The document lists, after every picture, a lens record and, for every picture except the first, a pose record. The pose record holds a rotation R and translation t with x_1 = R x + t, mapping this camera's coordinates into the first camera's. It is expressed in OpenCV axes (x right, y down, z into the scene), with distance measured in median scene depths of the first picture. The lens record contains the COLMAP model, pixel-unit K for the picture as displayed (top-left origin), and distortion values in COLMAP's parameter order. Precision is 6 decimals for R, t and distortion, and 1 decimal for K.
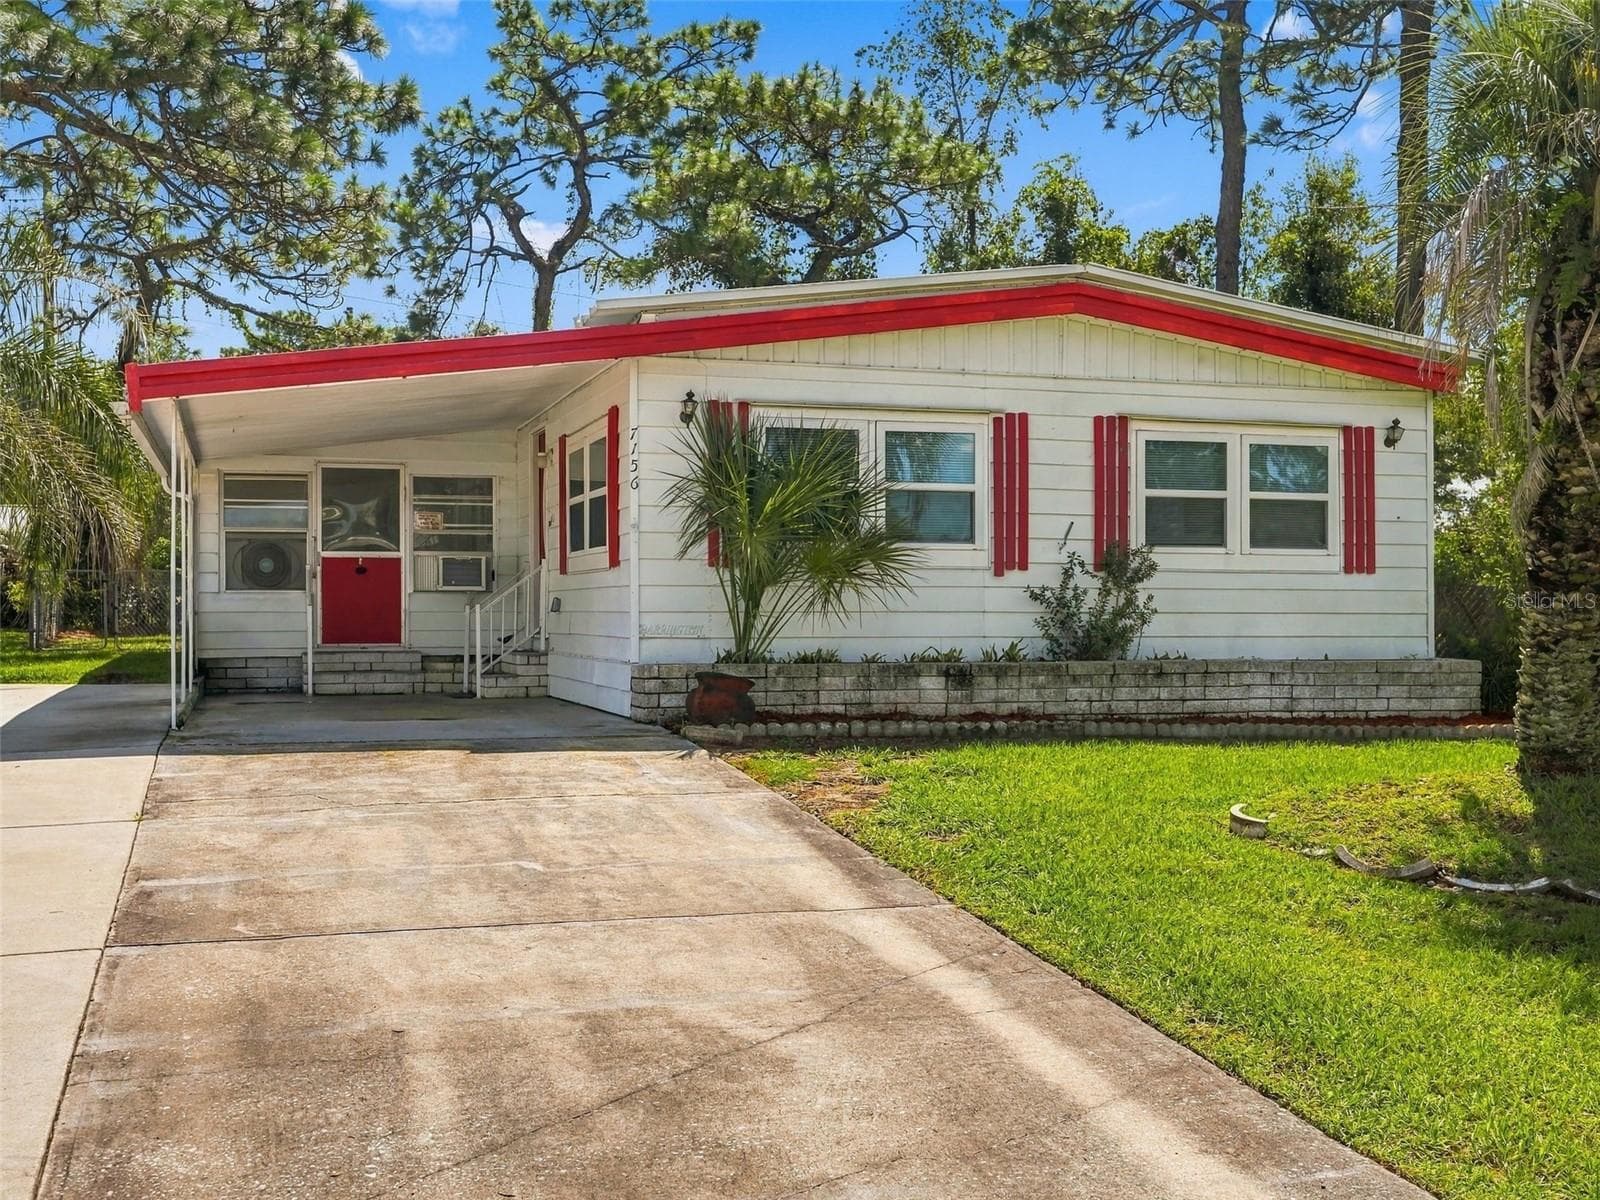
lens RADIAL K [[1745.2, 0, 802.7], [0, 1745.2, 601.4], [0, 0, 1]] dist [0.000323, 0.000000]
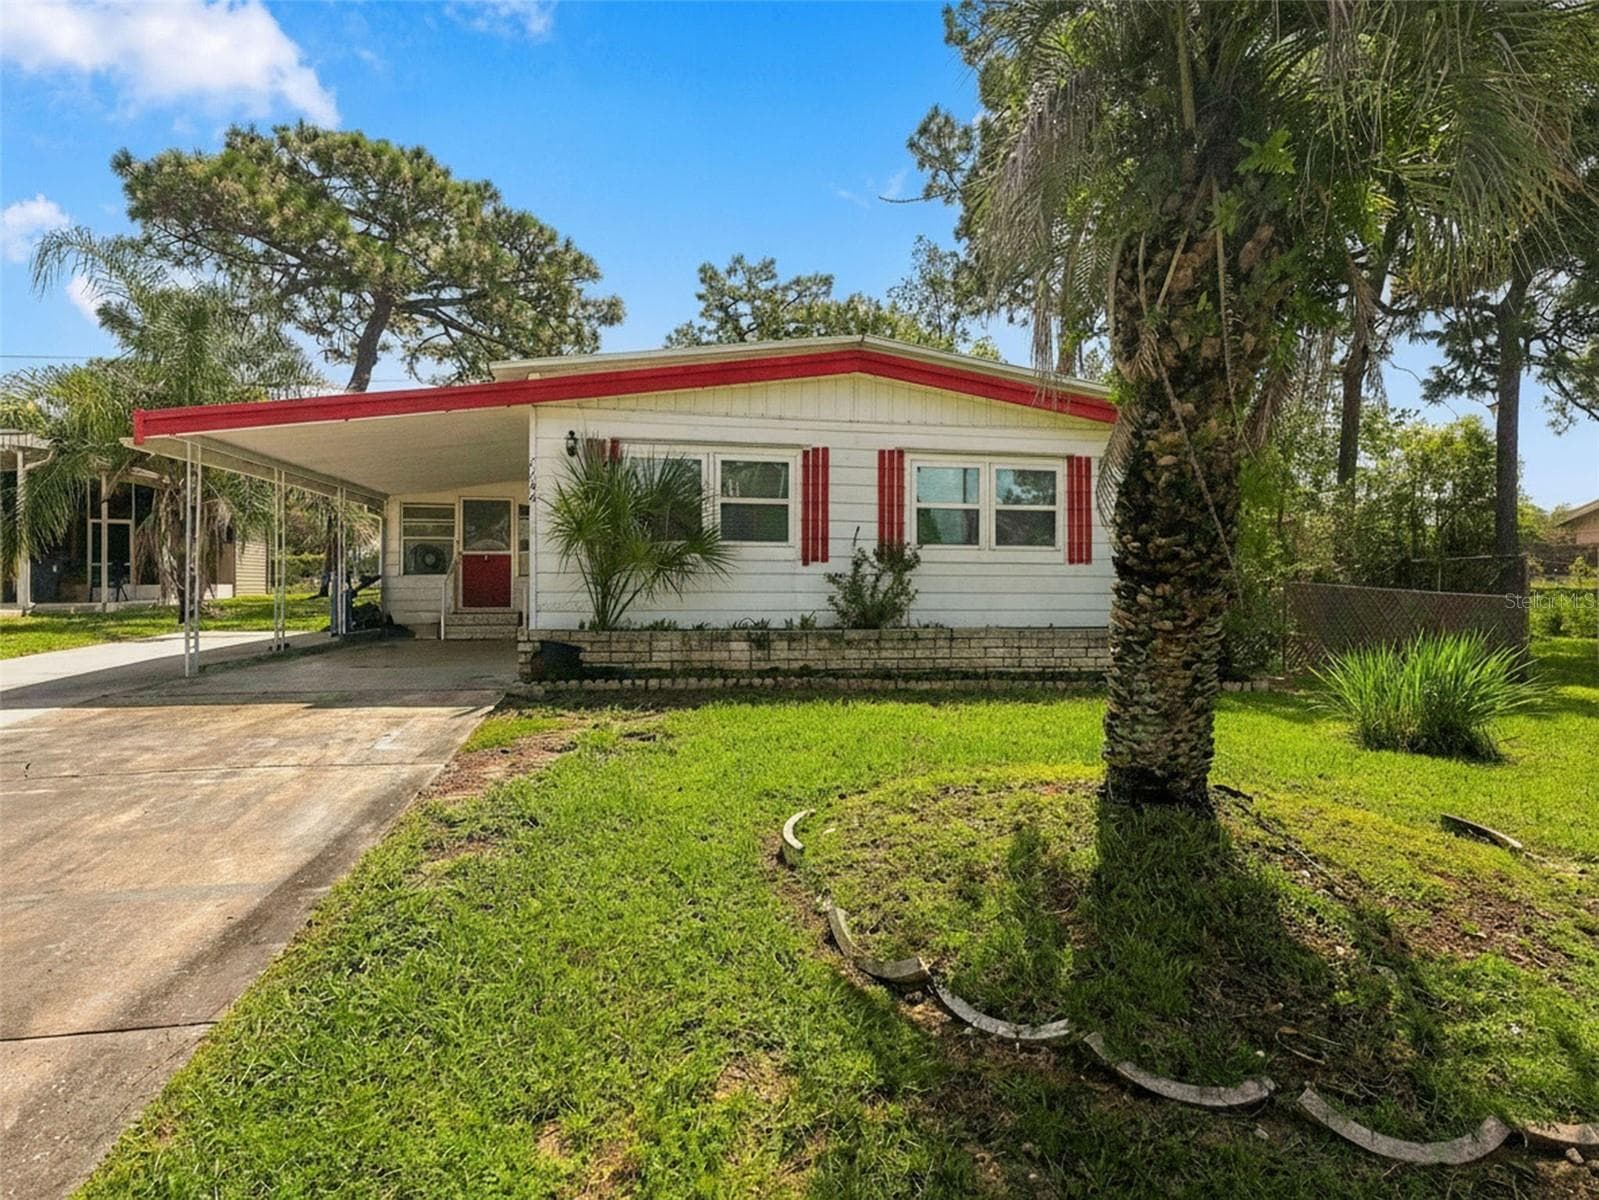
lens RADIAL K [[825.1, 0, 838.5], [0, 825.1, 577.1], [0, 0, 1]] dist [0.025975, -0.000209]
pose [[0.996838, -0.000564, -0.079462, 0.191510], [0.000453, 0.999999, -0.001412, -0.004928], [0.079462, 0.001372, 0.996837, 0.356327]]
